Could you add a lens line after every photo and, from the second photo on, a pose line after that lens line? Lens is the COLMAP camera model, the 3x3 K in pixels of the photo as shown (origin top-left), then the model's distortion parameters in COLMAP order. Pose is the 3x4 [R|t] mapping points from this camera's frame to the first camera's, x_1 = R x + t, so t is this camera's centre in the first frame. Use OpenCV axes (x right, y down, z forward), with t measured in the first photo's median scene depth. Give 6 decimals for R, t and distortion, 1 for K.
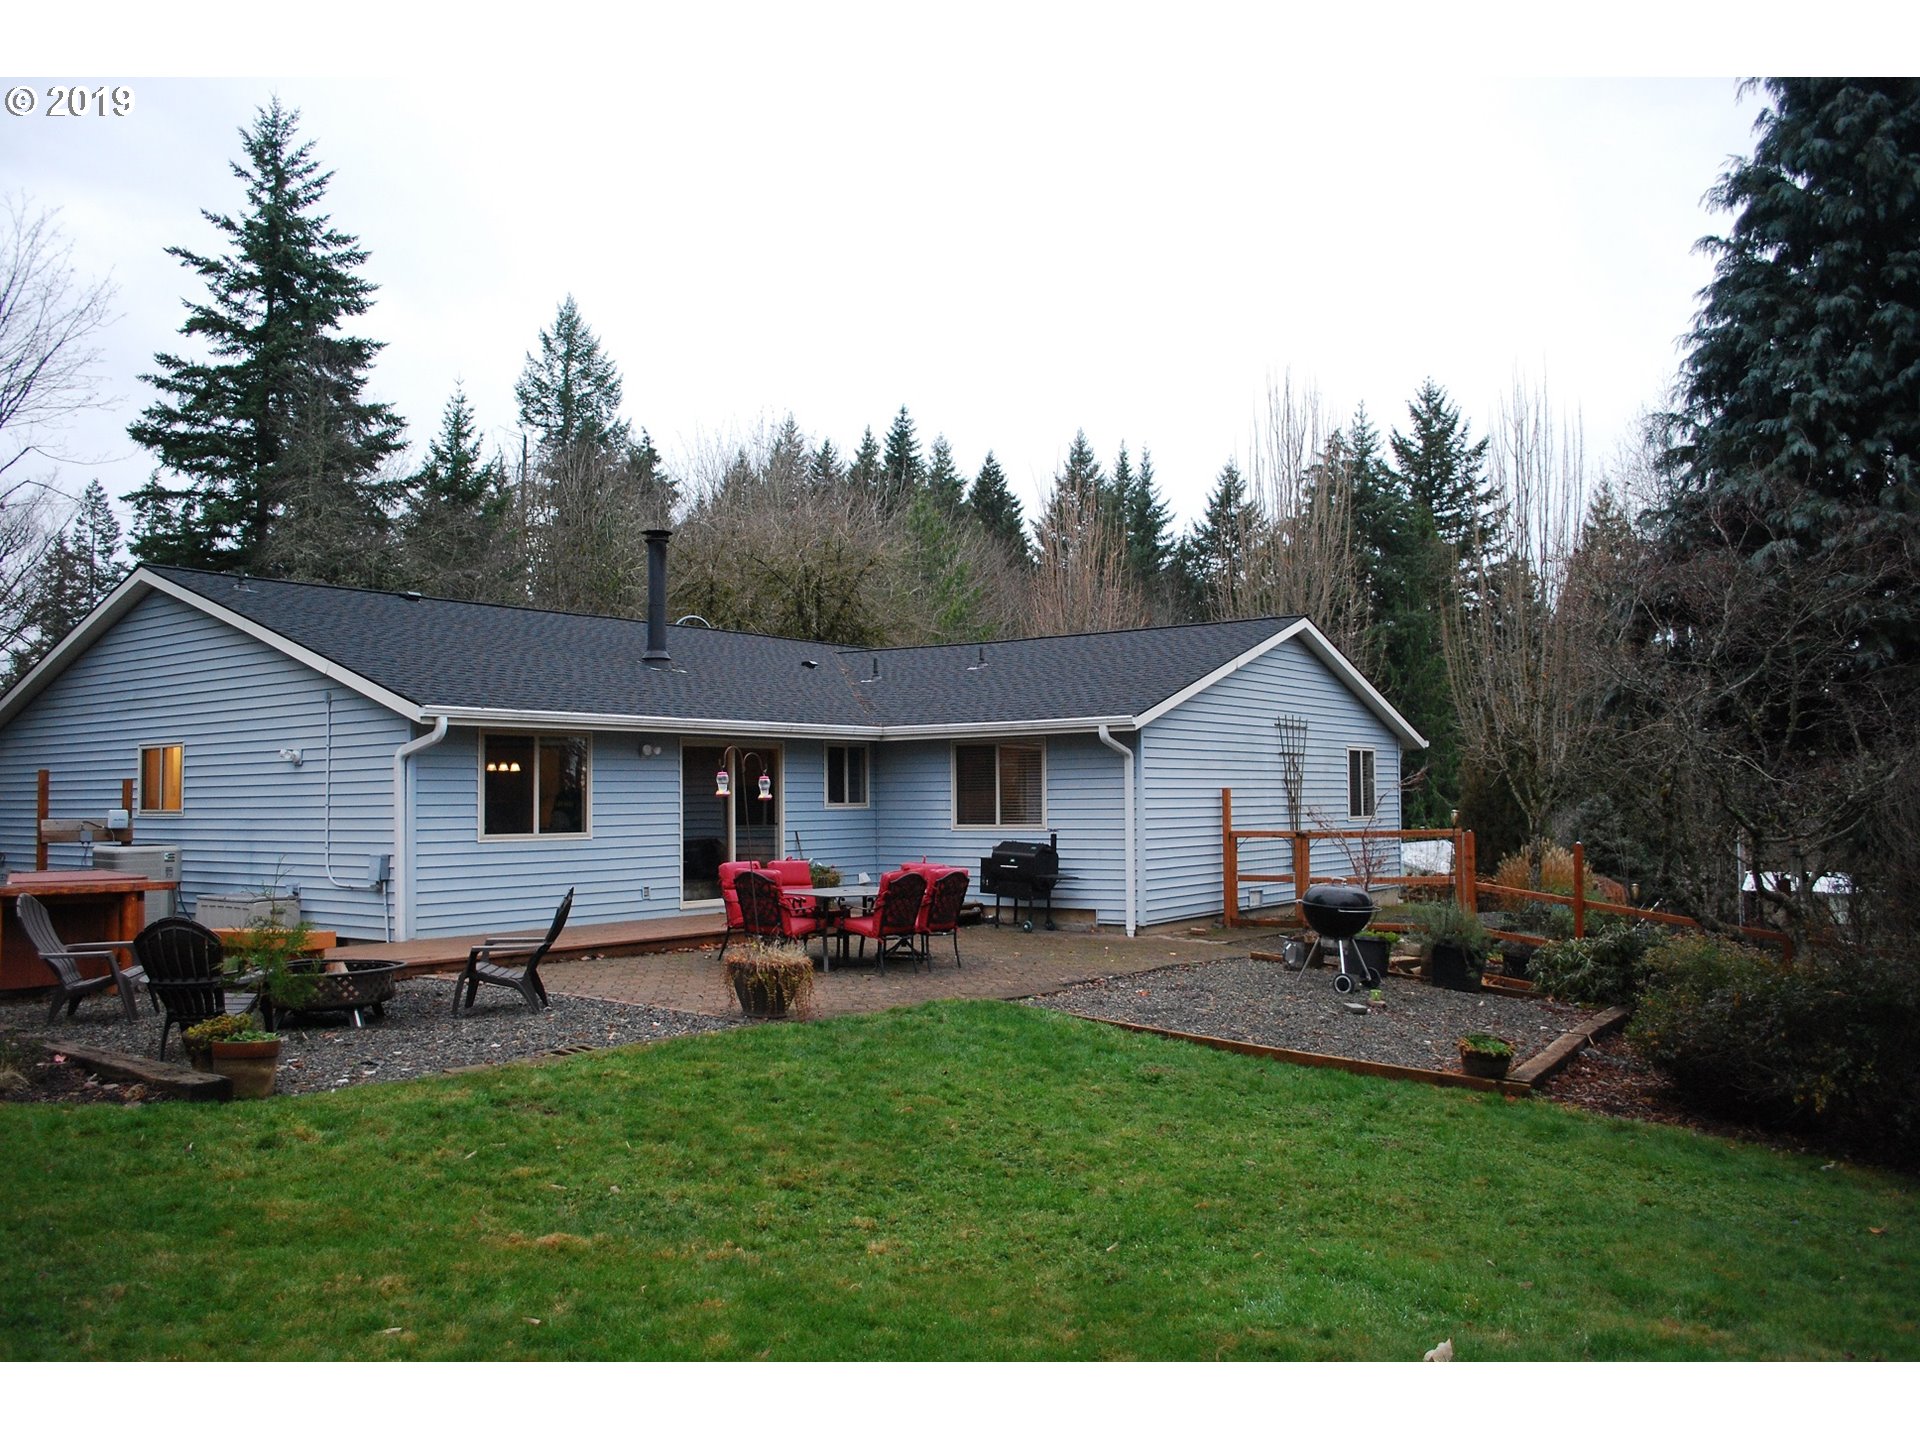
lens RADIAL K [[1420.7, 0, 951.5], [0, 1420.7, 744.4], [0, 0, 1]] dist [-0.045482, 0.000850]
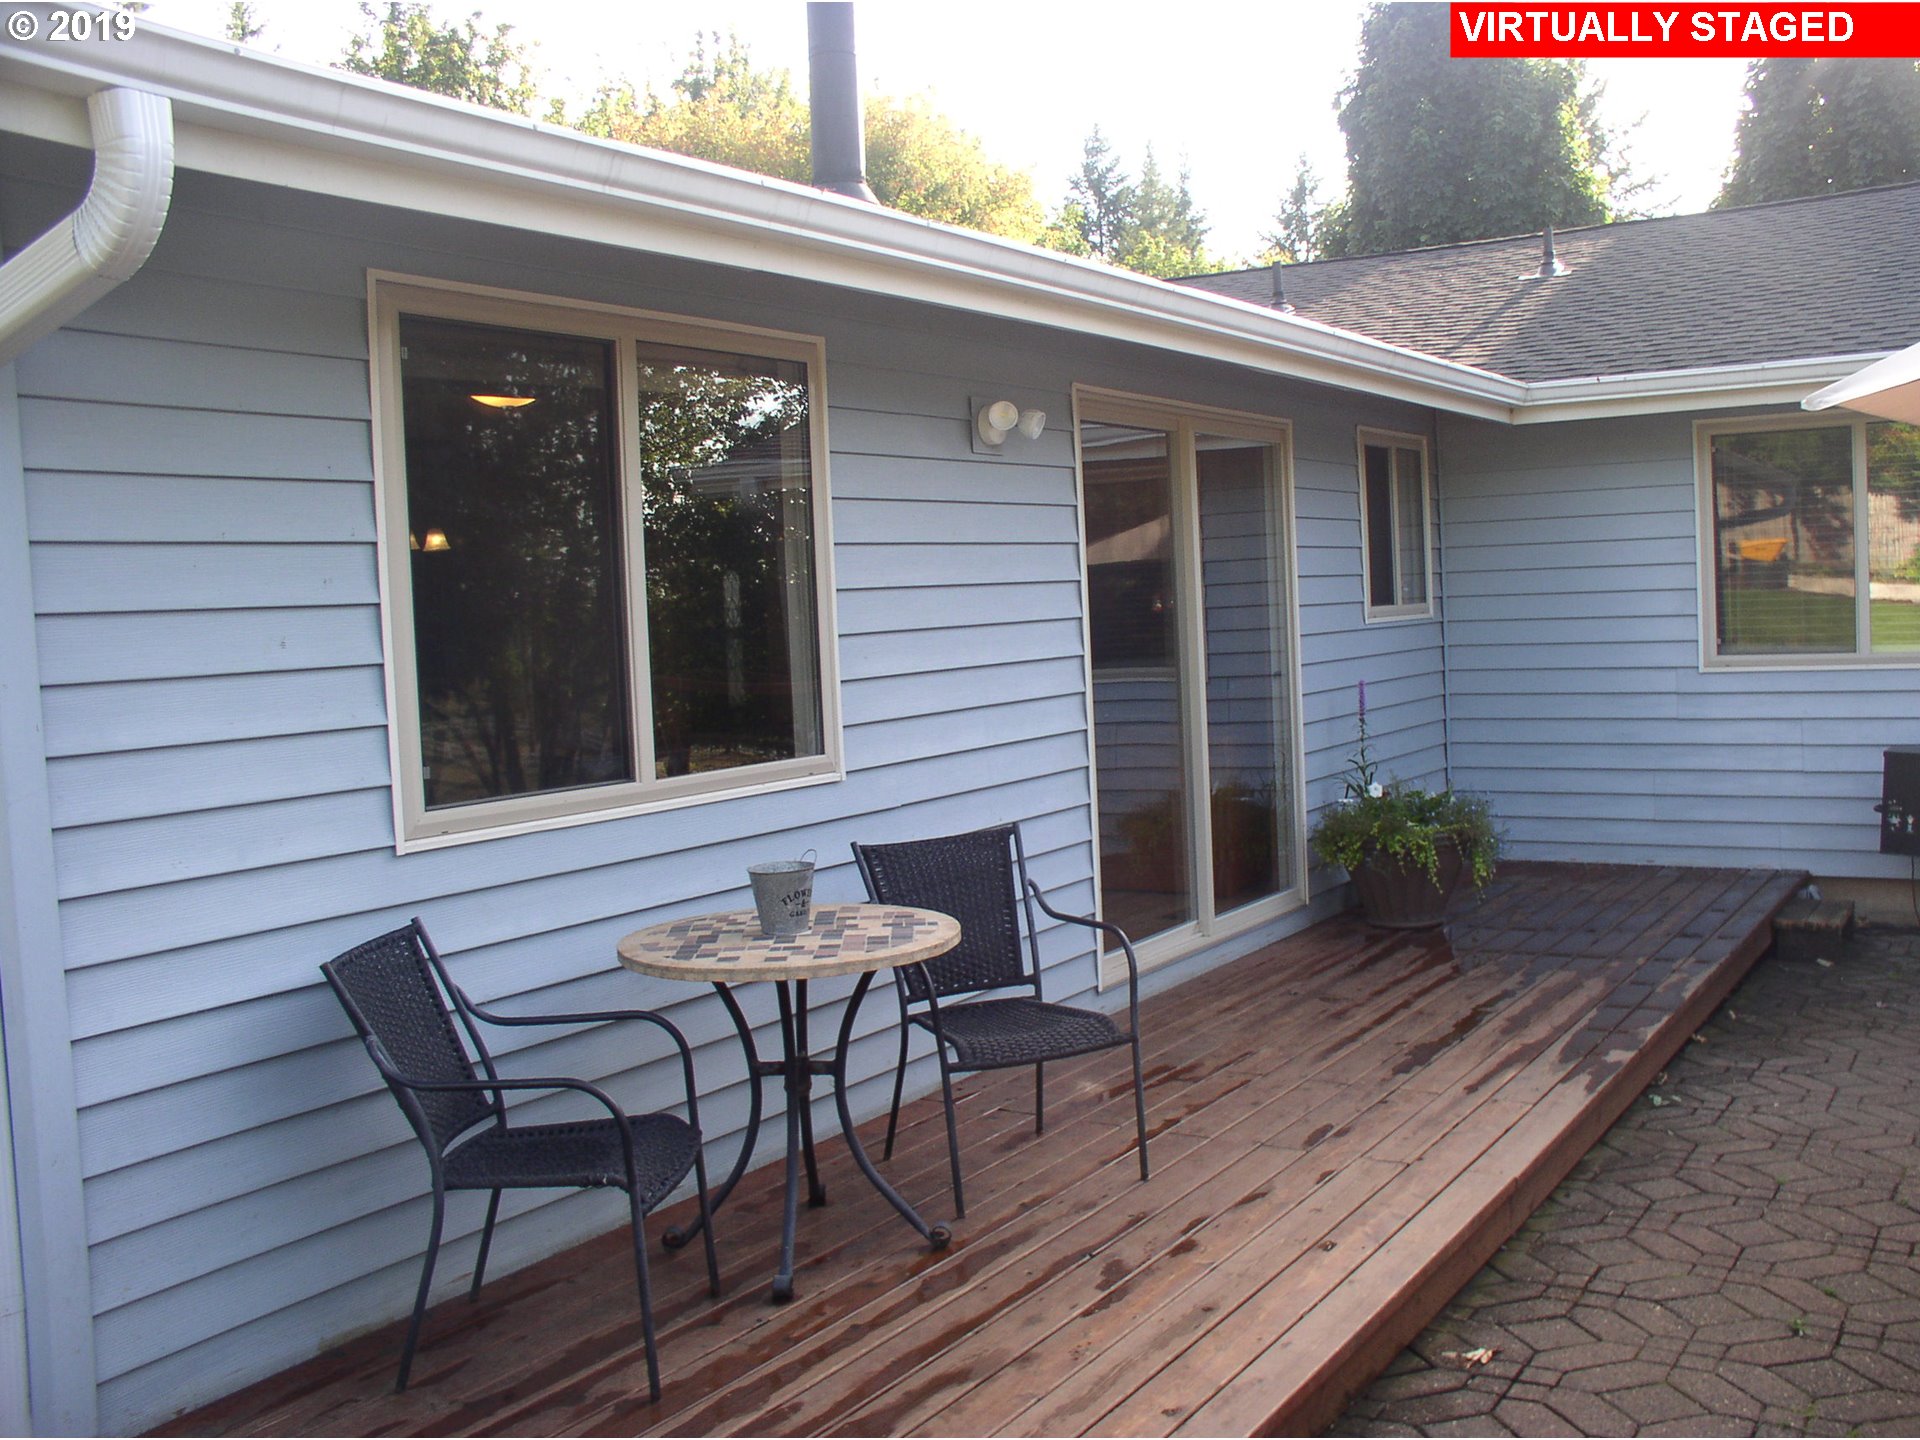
lens RADIAL K [[1790.7, 0, 960.0], [0, 1790.7, 720.0], [0, 0, 1]] dist [-0.195986, 0.291716]
pose [[0.998752, -0.040599, 0.029087, -0.249358], [0.037507, 0.994286, 0.099938, 0.027473], [-0.032978, -0.098723, 0.994568, 0.715639]]
